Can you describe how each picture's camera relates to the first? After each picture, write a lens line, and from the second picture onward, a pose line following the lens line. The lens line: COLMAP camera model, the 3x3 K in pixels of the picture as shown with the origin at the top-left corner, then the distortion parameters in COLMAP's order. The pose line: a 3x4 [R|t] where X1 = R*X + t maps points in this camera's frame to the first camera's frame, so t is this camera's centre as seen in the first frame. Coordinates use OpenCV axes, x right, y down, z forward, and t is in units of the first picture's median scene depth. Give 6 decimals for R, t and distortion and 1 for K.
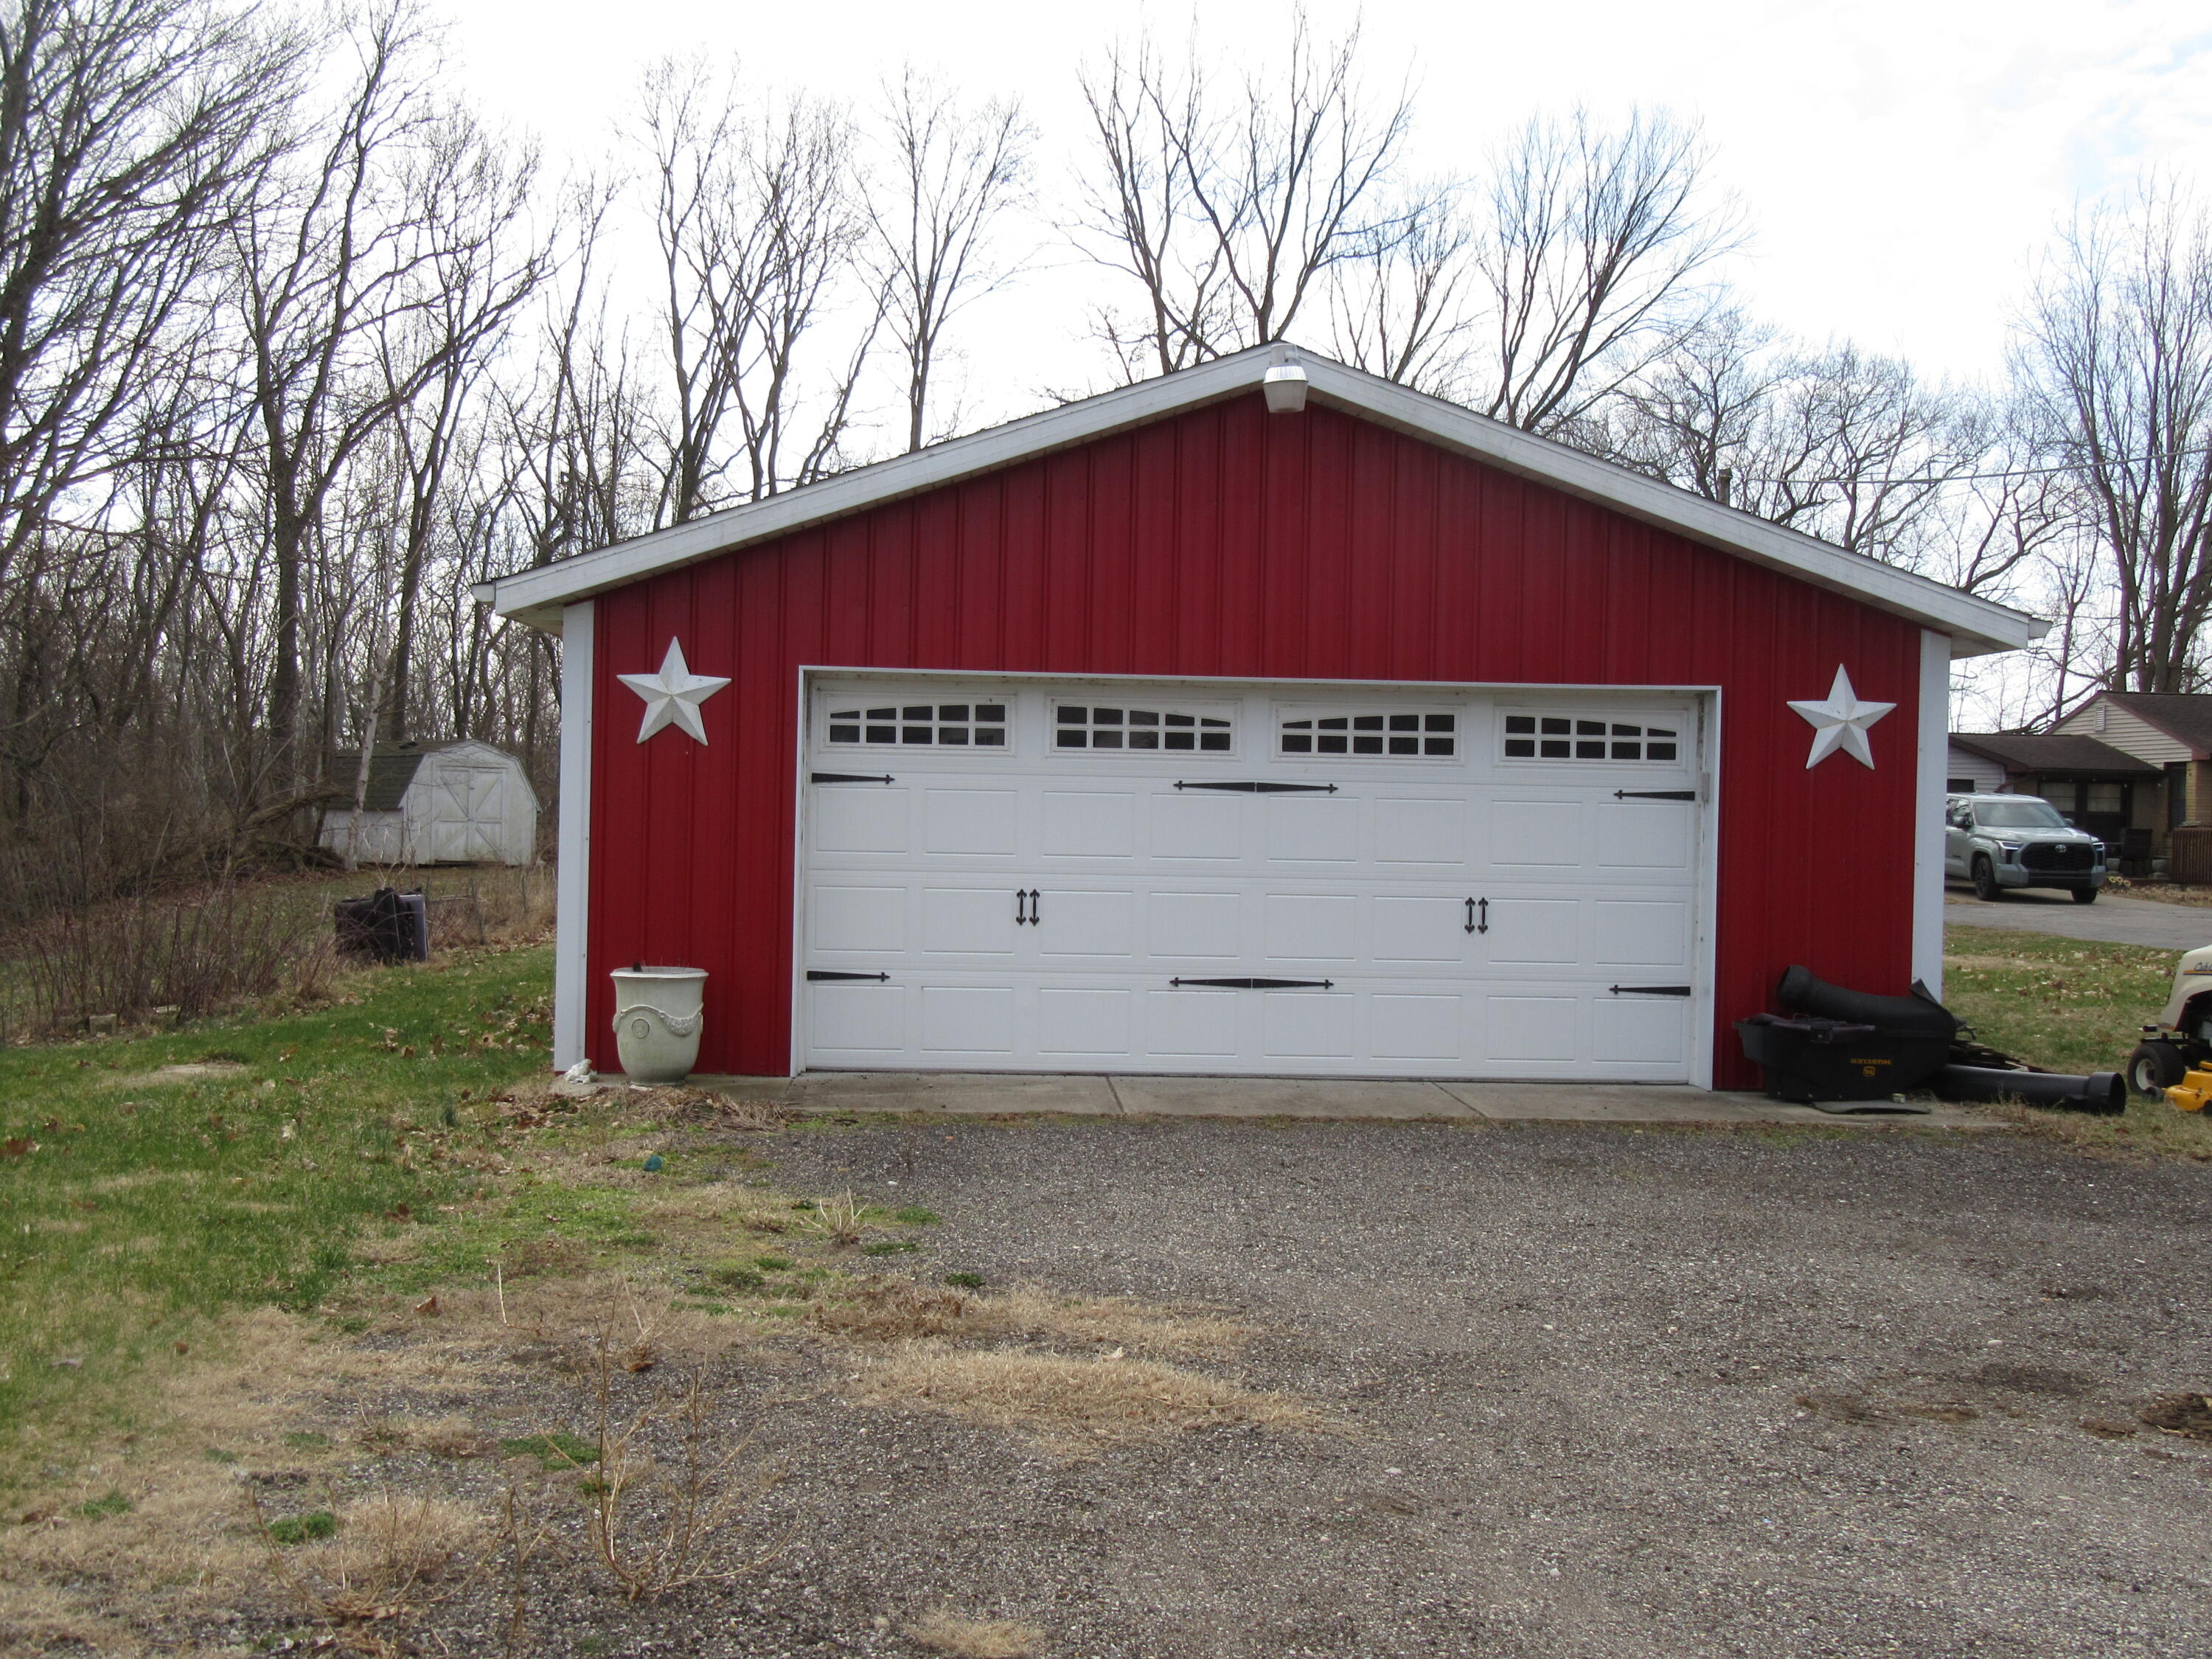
lens RADIAL K [[2353.5, 0, 1106.0], [0, 2353.5, 829.5], [0, 0, 1]] dist [0.018670, 0.000261]
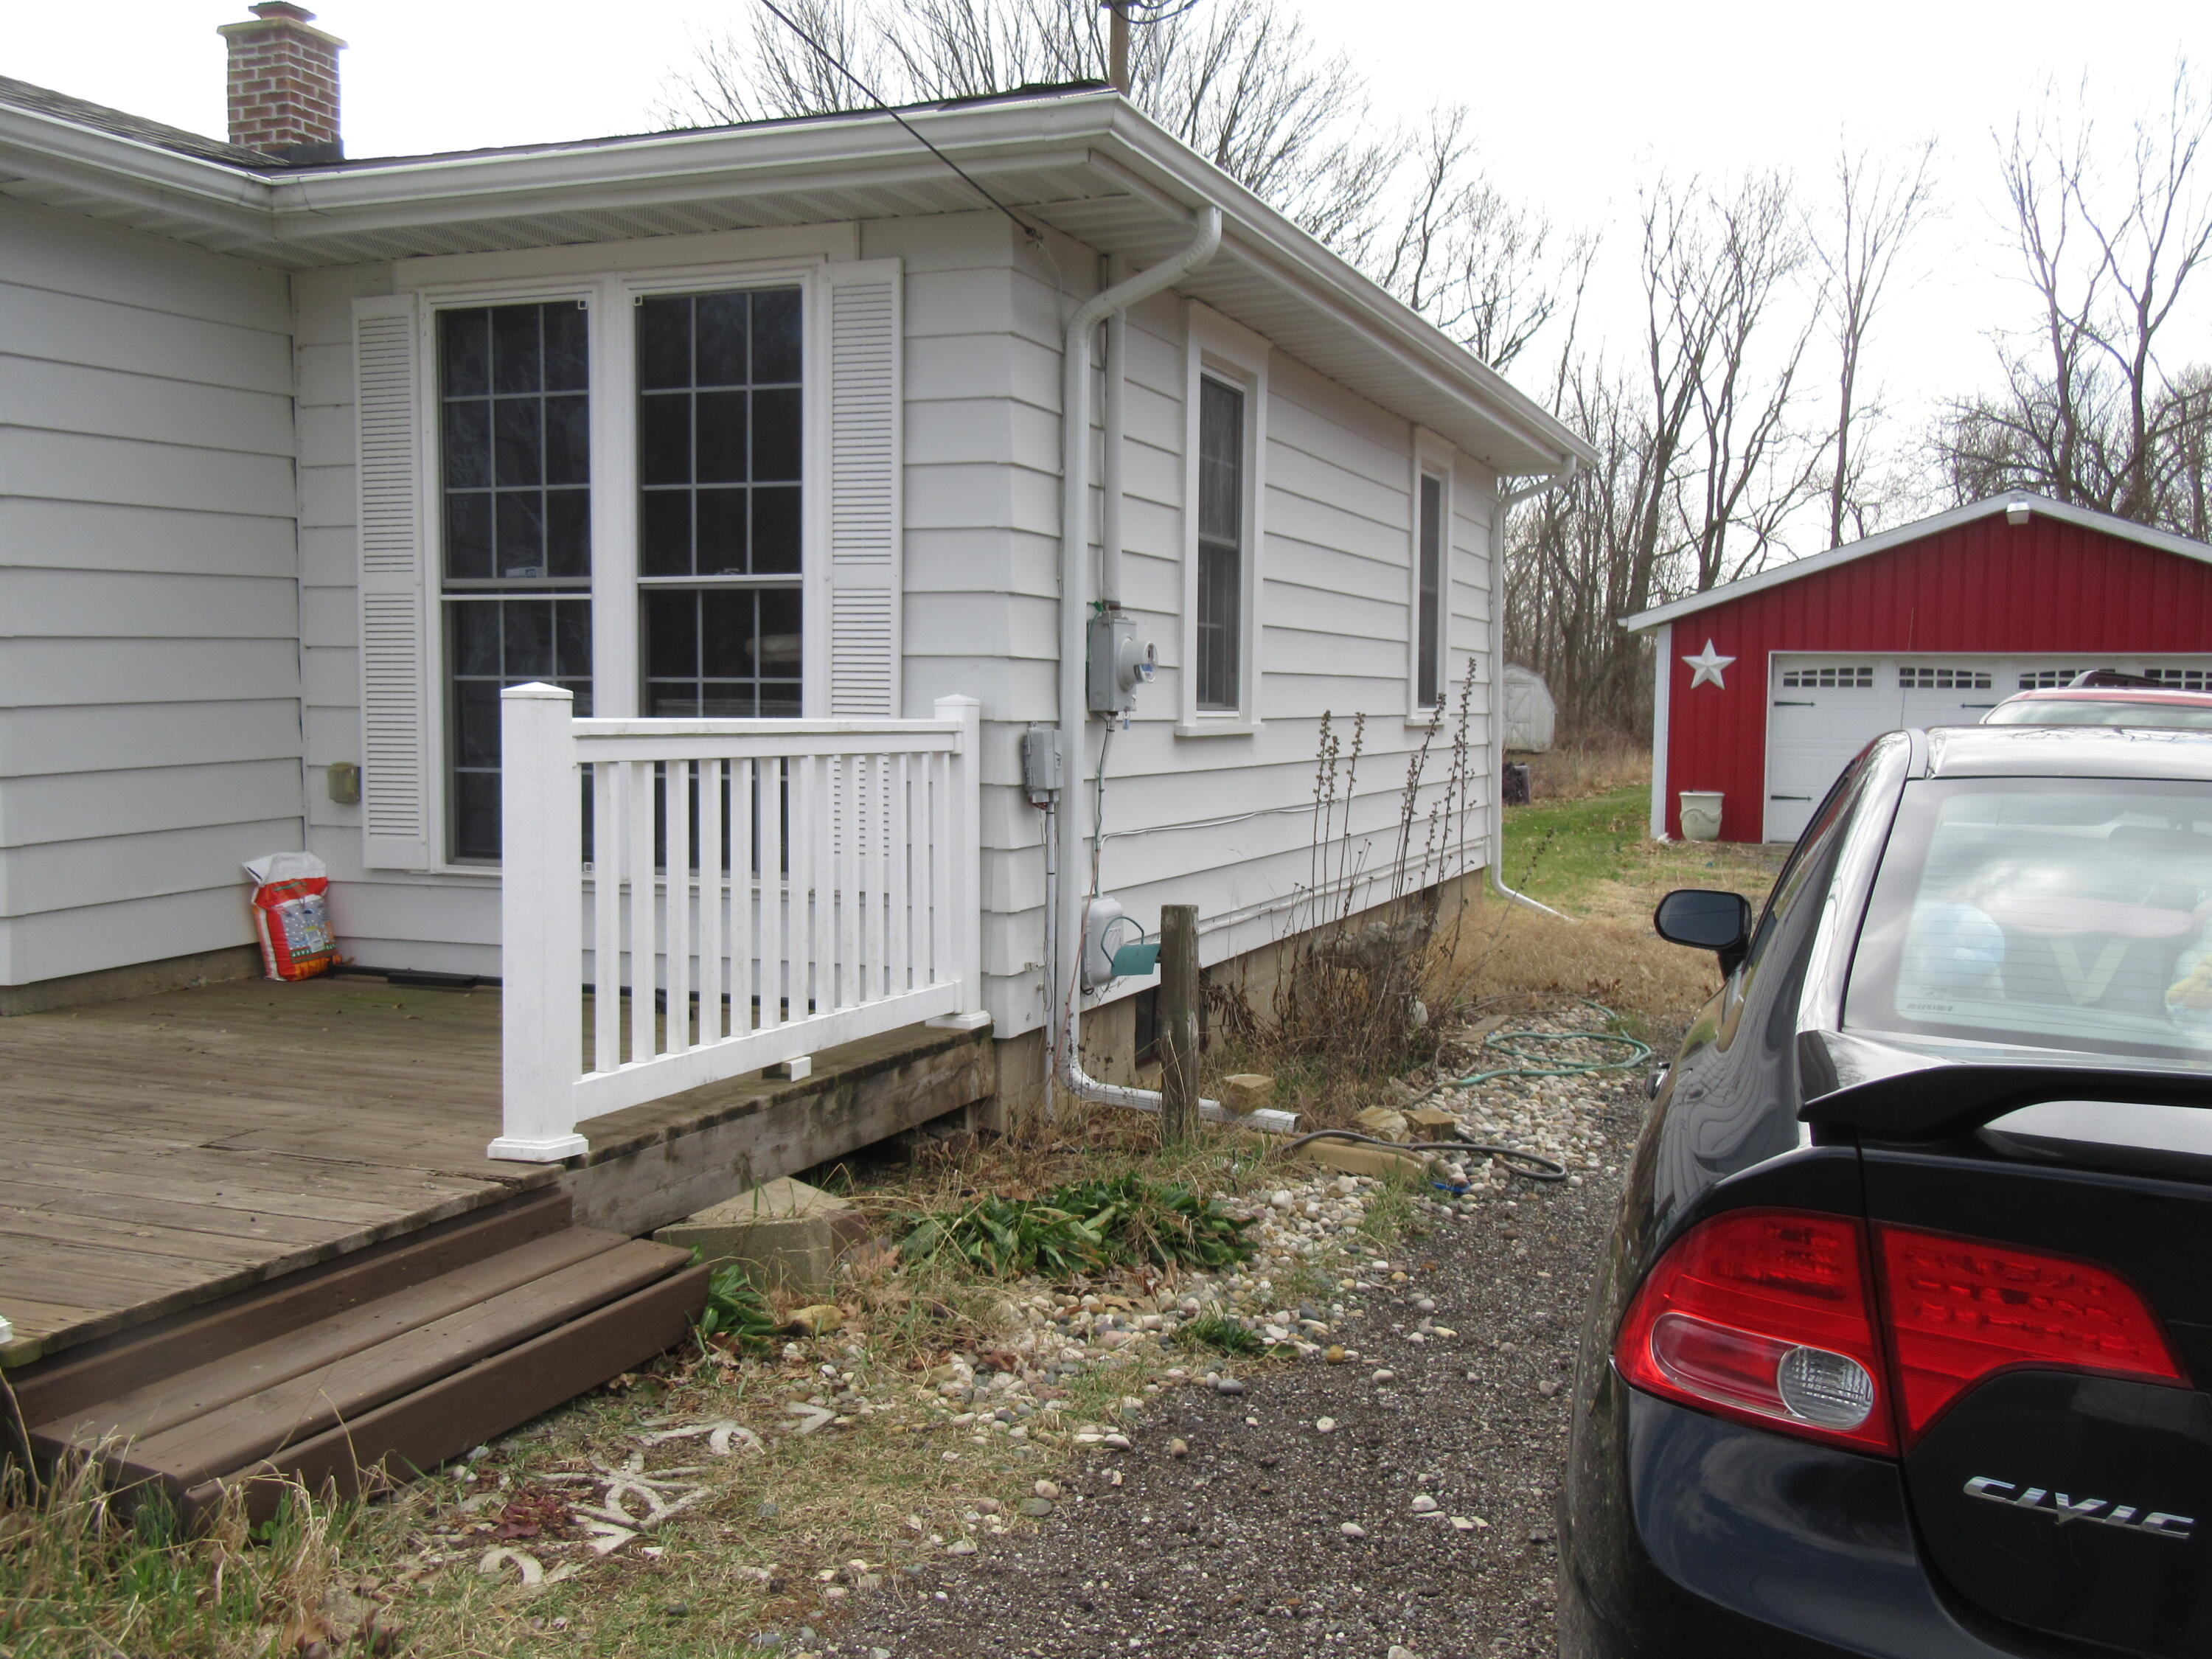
lens RADIAL K [[2095.1, 0, 1106.0], [0, 2095.1, 829.5], [0, 0, 1]] dist [0.009414, -0.011846]
pose [[0.912983, 0.017725, -0.407613, 0.023625], [0.002519, 0.998792, 0.049074, -0.000727], [0.407990, -0.045831, 0.911835, -0.236972]]
